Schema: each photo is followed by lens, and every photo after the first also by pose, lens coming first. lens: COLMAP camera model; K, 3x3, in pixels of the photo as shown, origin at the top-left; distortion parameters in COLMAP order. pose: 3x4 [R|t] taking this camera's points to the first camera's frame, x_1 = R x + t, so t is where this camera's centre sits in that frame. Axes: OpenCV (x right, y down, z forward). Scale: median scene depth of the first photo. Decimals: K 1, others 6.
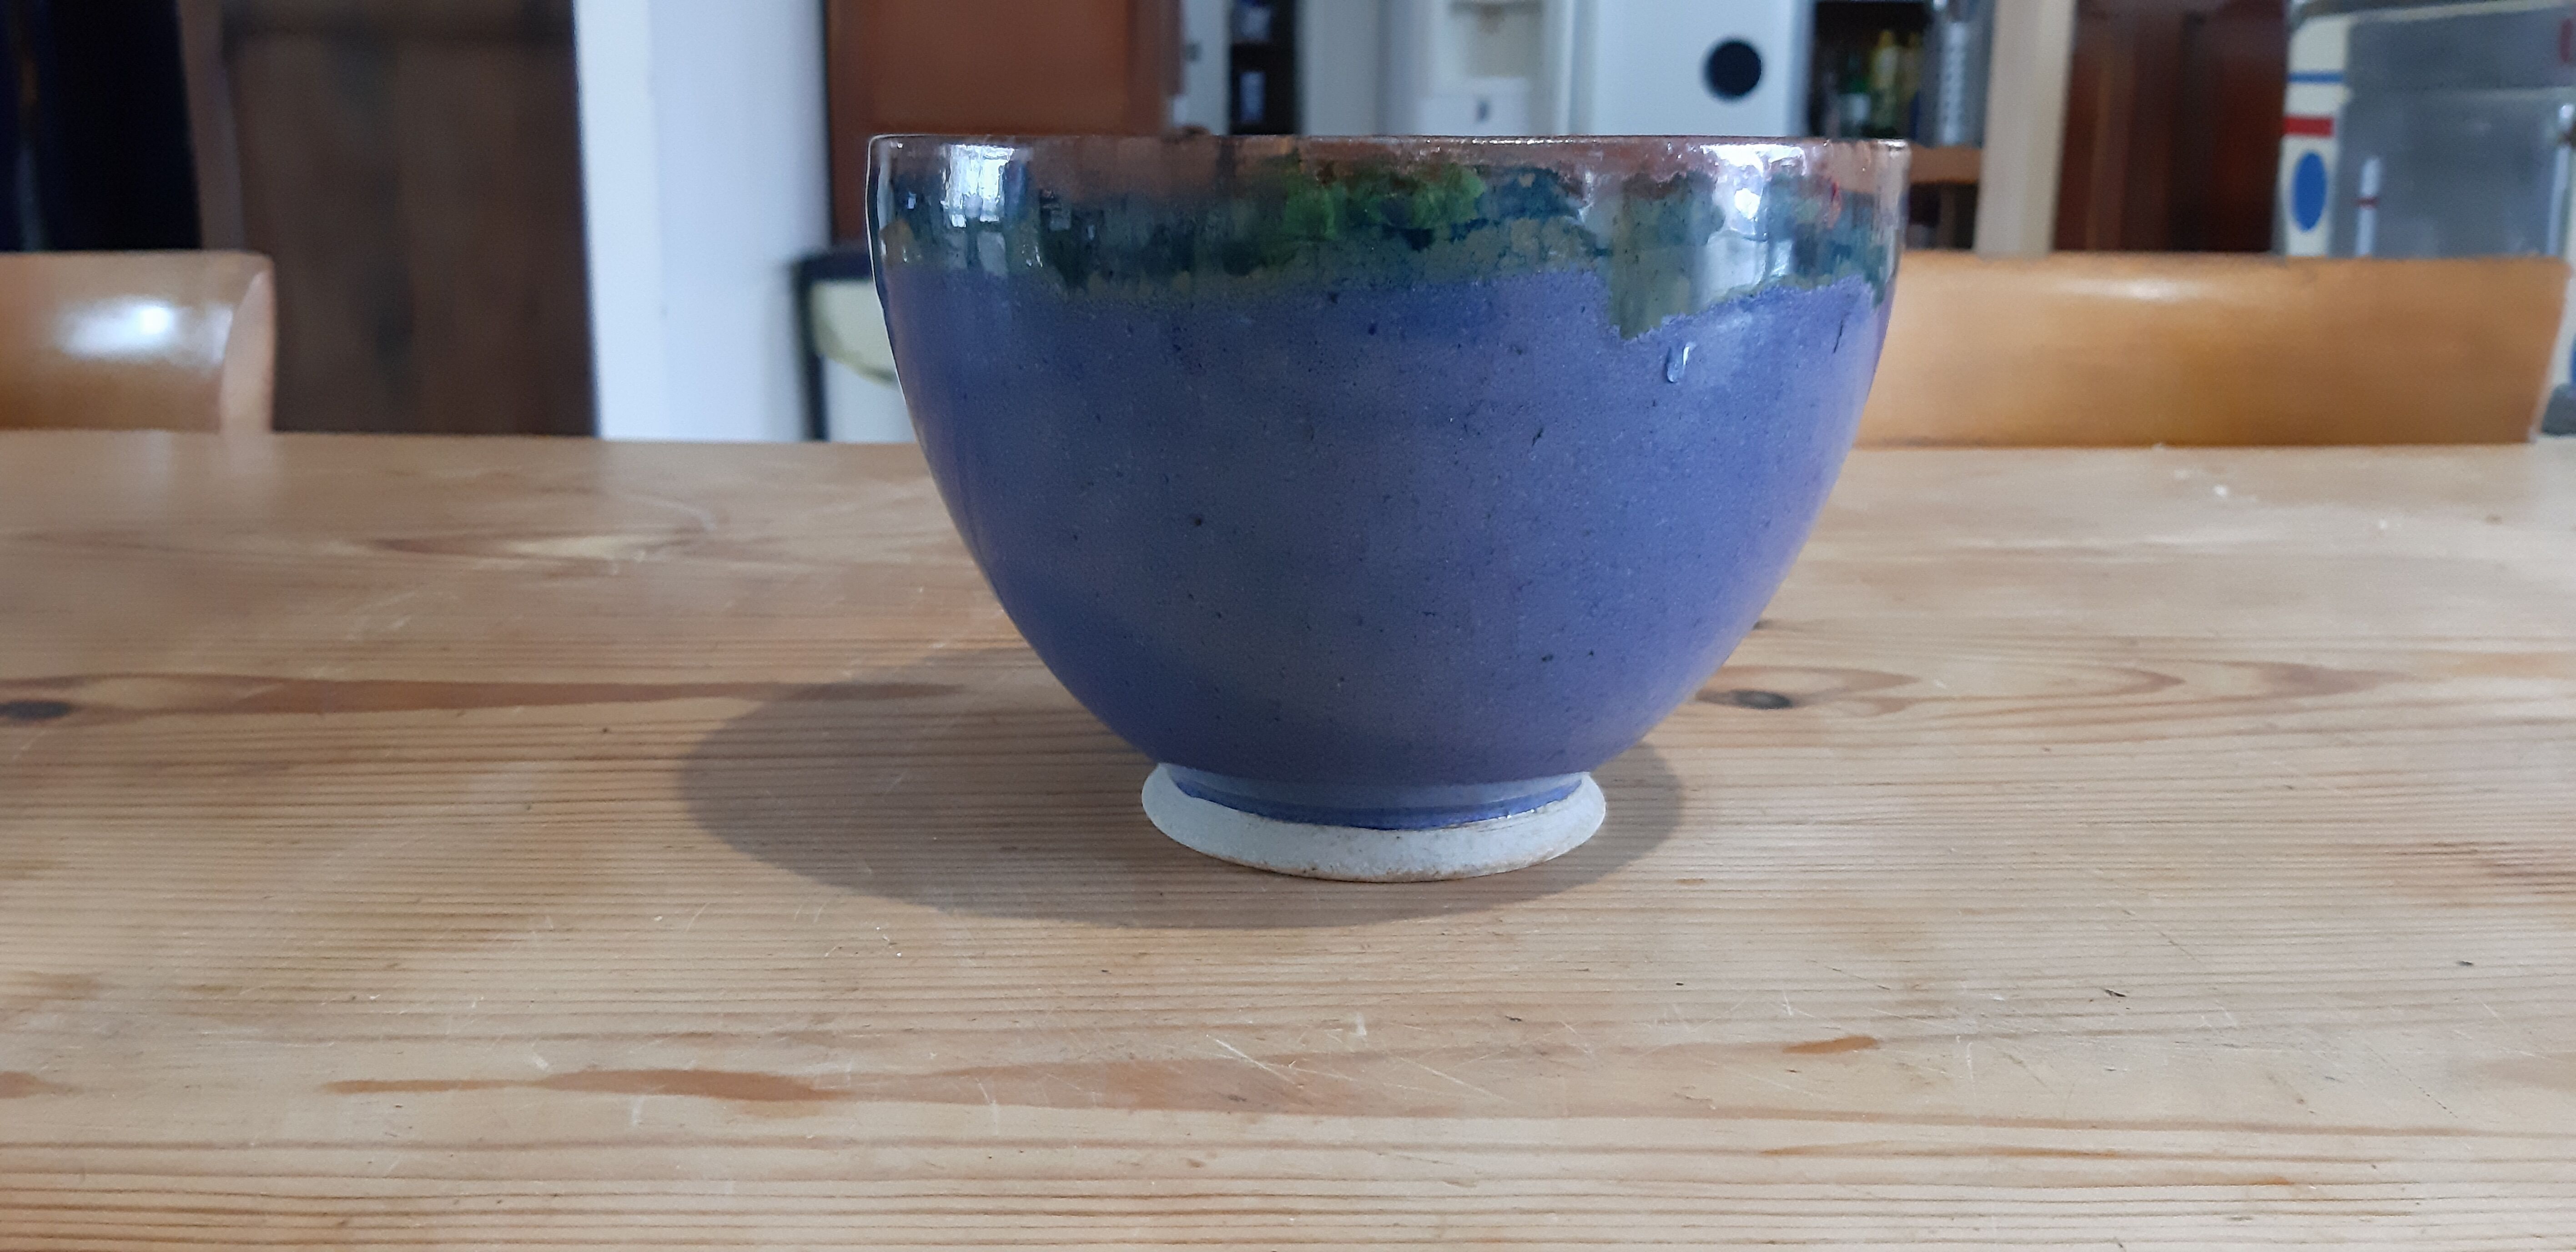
lens RADIAL K [[2055.4, 0, 1288.0], [0, 2055.4, 626.0], [0, 0, 1]] dist [0.070056, -0.164335]
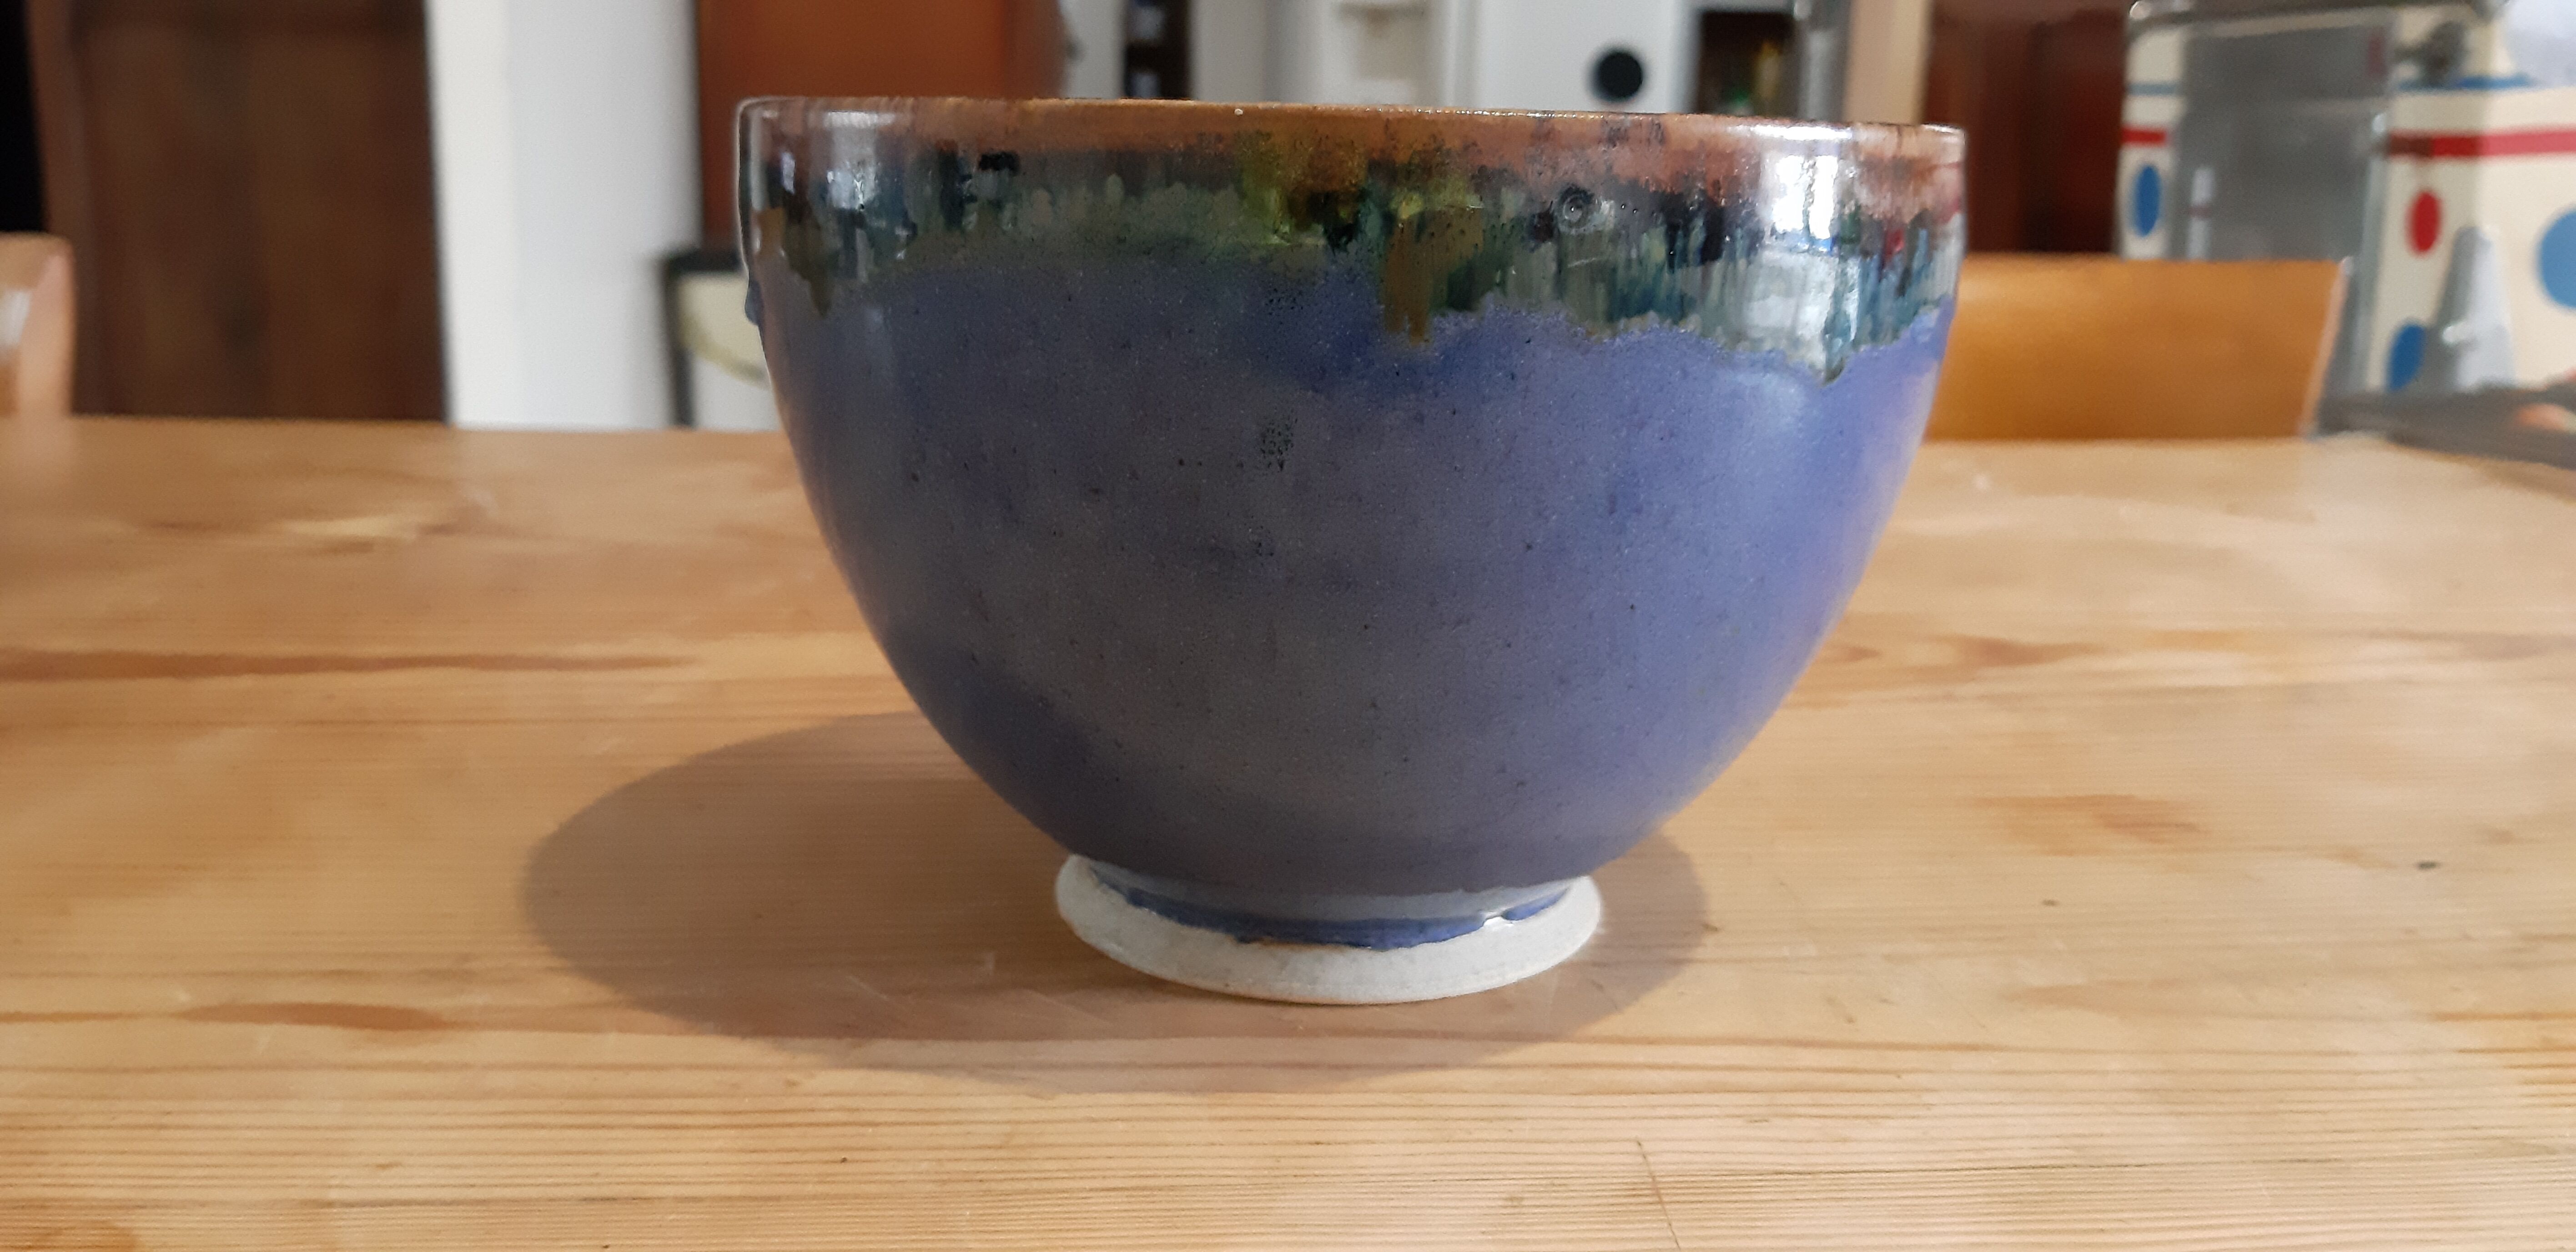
lens RADIAL K [[2055.4, 0, 1288.0], [0, 2055.4, 626.0], [0, 0, 1]] dist [0.070056, -0.164335]
pose [[0.998900, 0.000806, 0.046874, 0.140649], [-0.000743, 0.999999, -0.001358, 0.024547], [-0.046875, 0.001322, 0.998900, -0.062058]]
